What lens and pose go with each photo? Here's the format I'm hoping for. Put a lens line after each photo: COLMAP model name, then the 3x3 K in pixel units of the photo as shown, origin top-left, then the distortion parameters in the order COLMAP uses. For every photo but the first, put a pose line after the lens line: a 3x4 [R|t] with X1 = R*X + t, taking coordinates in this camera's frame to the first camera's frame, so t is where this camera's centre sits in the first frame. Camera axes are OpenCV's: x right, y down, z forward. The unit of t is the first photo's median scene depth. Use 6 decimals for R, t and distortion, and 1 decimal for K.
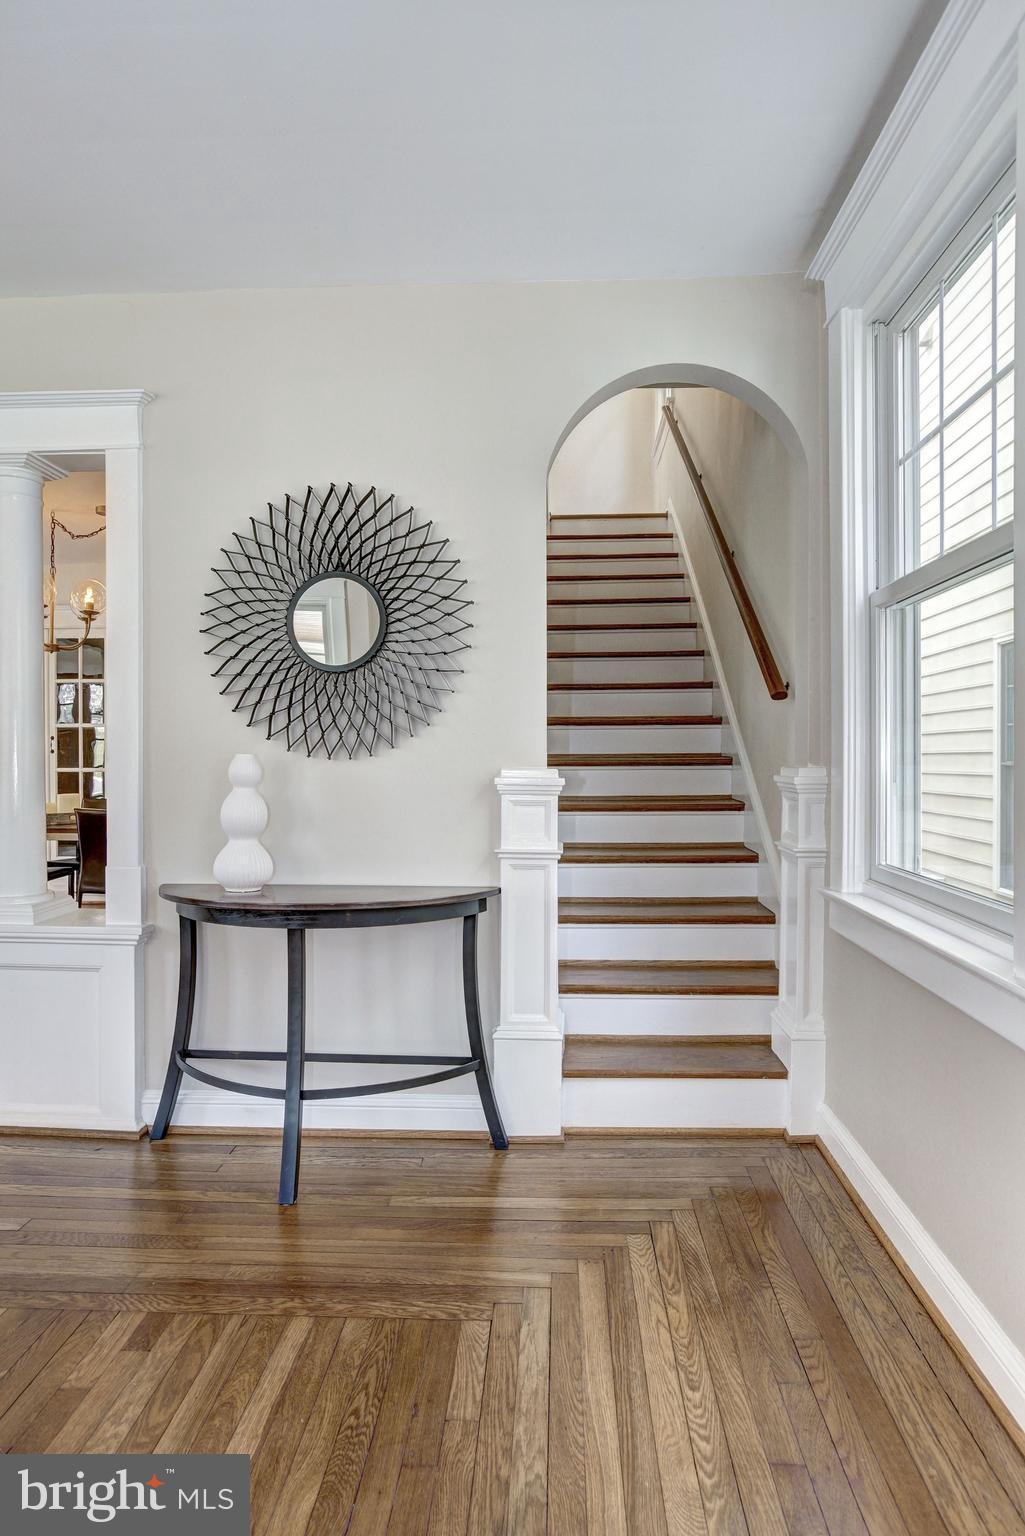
lens RADIAL K [[704.3, 0, 543.9], [0, 704.3, 765.4], [0, 0, 1]] dist [-0.072099, 0.032560]
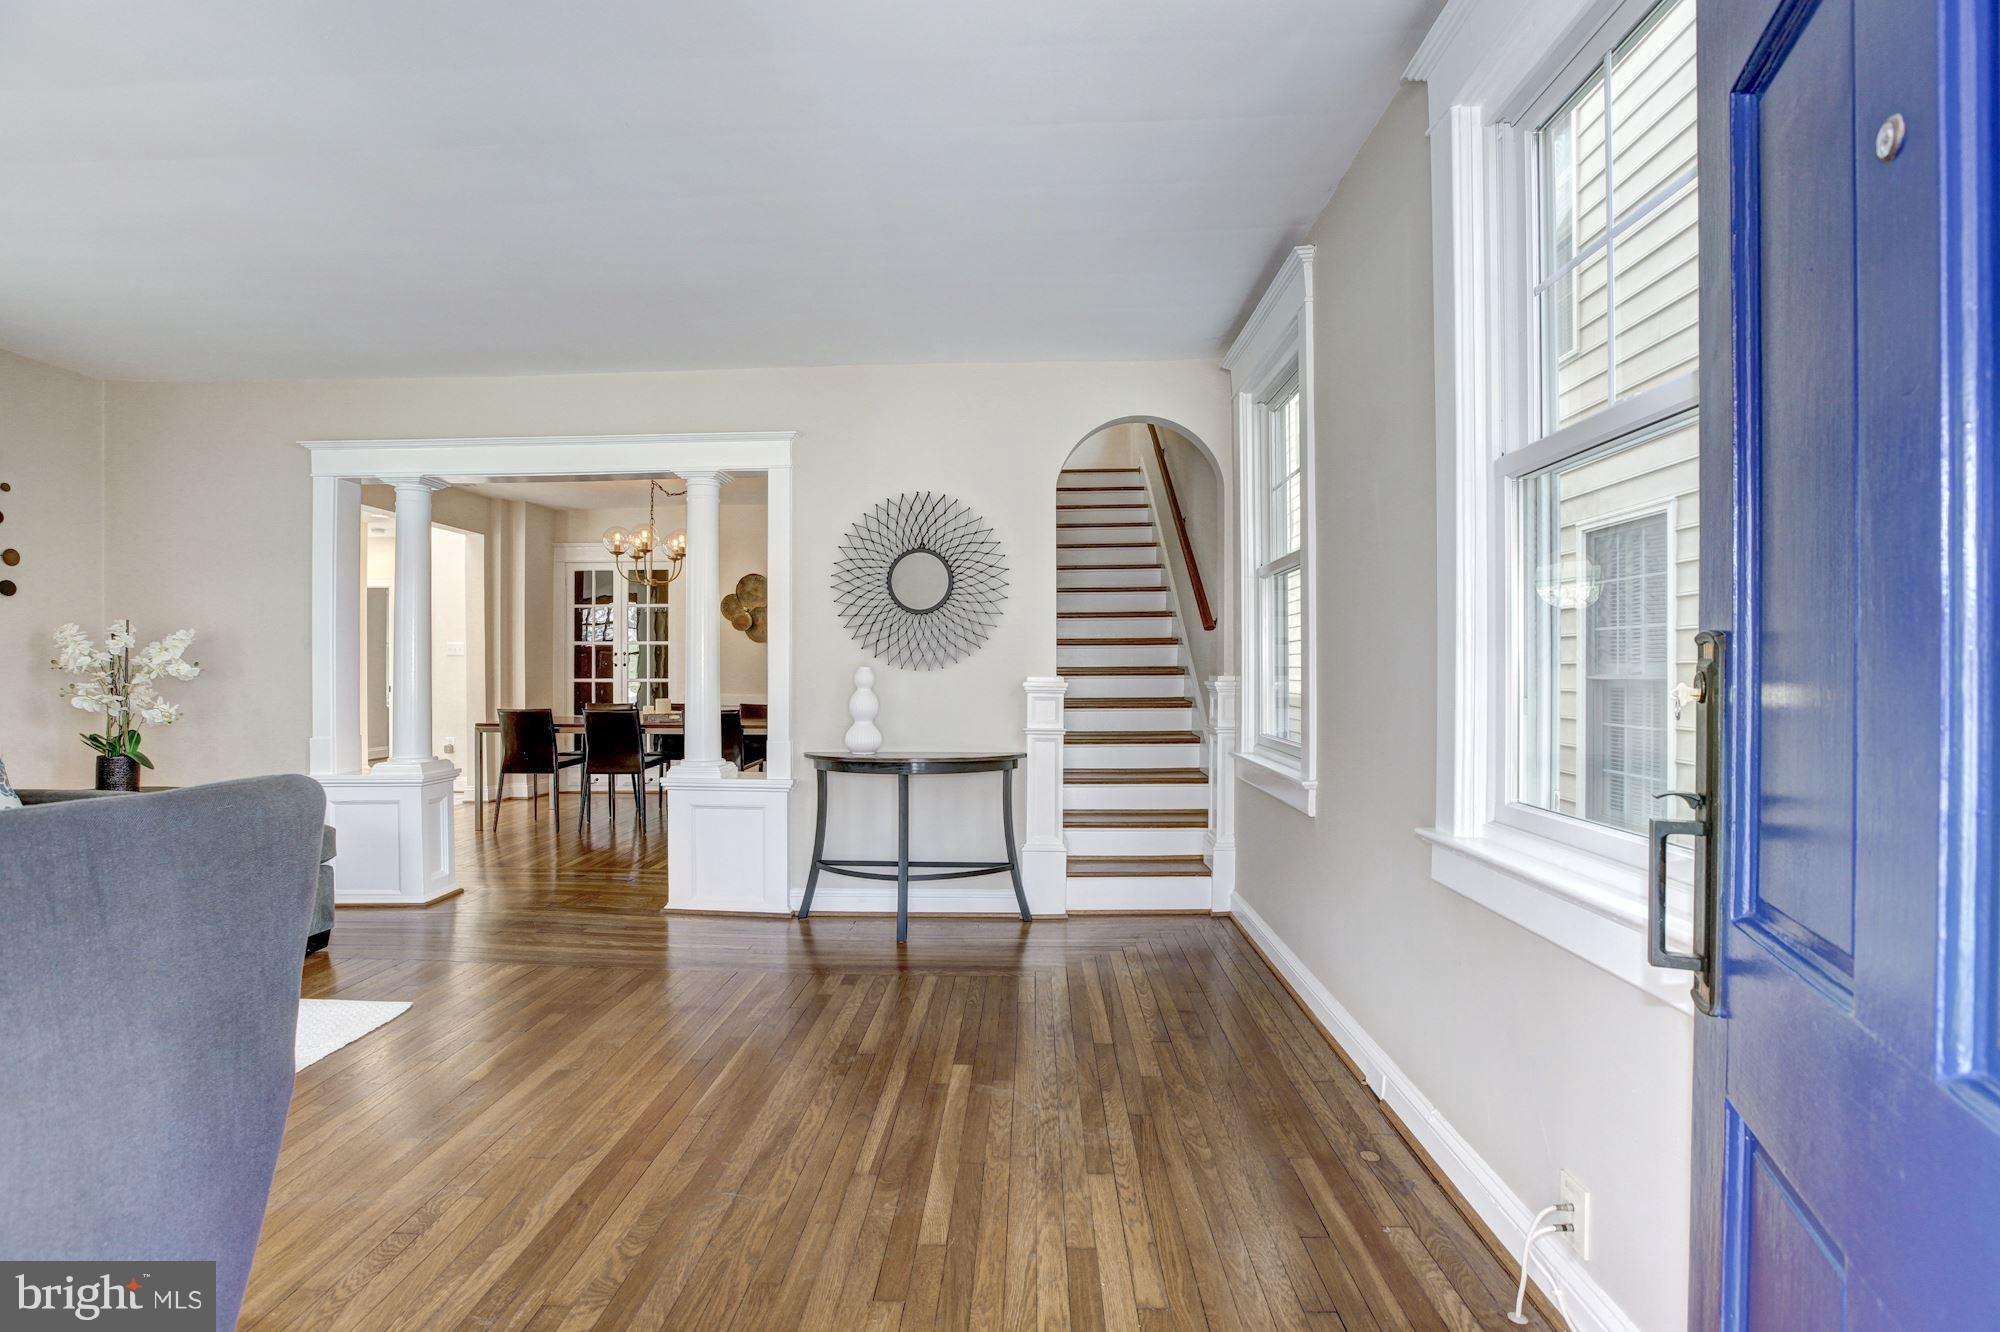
lens RADIAL K [[917.0, 0, 1001.4], [0, 917.0, 671.3], [0, 0, 1]] dist [-0.072099, 0.032560]
pose [[0.999997, -0.000886, 0.002452, -0.122386], [0.000906, 0.999967, -0.008117, 0.010151], [-0.002445, 0.008120, 0.999964, -1.027271]]
